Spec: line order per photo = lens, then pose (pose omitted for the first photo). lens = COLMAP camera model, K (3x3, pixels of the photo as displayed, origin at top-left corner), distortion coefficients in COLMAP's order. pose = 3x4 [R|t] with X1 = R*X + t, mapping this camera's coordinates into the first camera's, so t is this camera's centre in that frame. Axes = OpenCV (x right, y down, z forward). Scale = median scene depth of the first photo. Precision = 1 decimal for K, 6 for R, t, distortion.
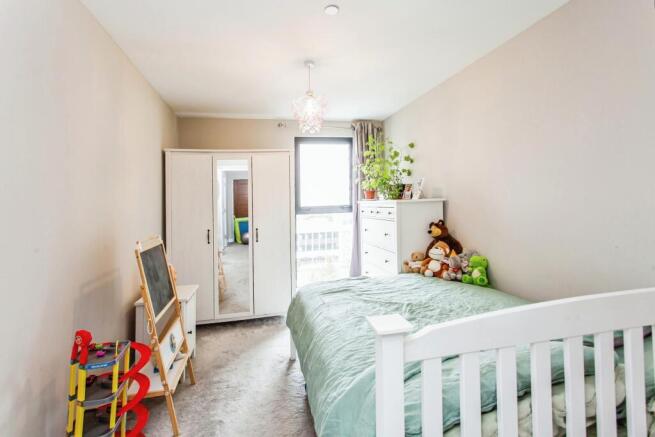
lens RADIAL K [[320.5, 0, 332.8], [0, 320.5, 195.2], [0, 0, 1]] dist [0.001227, 0.001998]
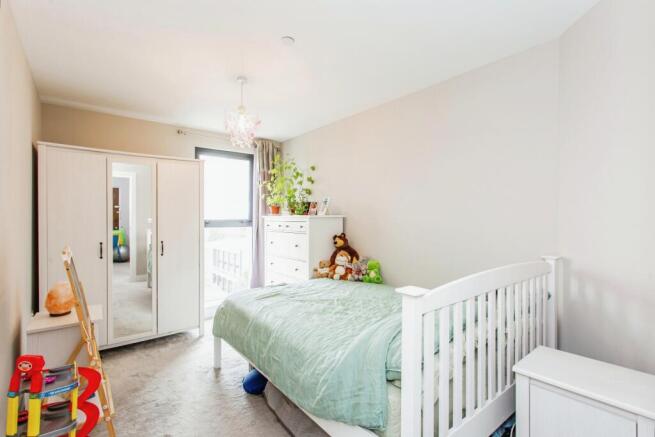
lens RADIAL K [[320.5, 0, 326.3], [0, 320.5, 219.5], [0, 0, 1]] dist [0.001227, 0.001998]
pose [[0.891017, 0.028702, 0.453061, -0.252878], [-0.035319, 0.999357, 0.006149, 0.020338], [-0.452593, -0.021481, 0.891458, -0.044713]]
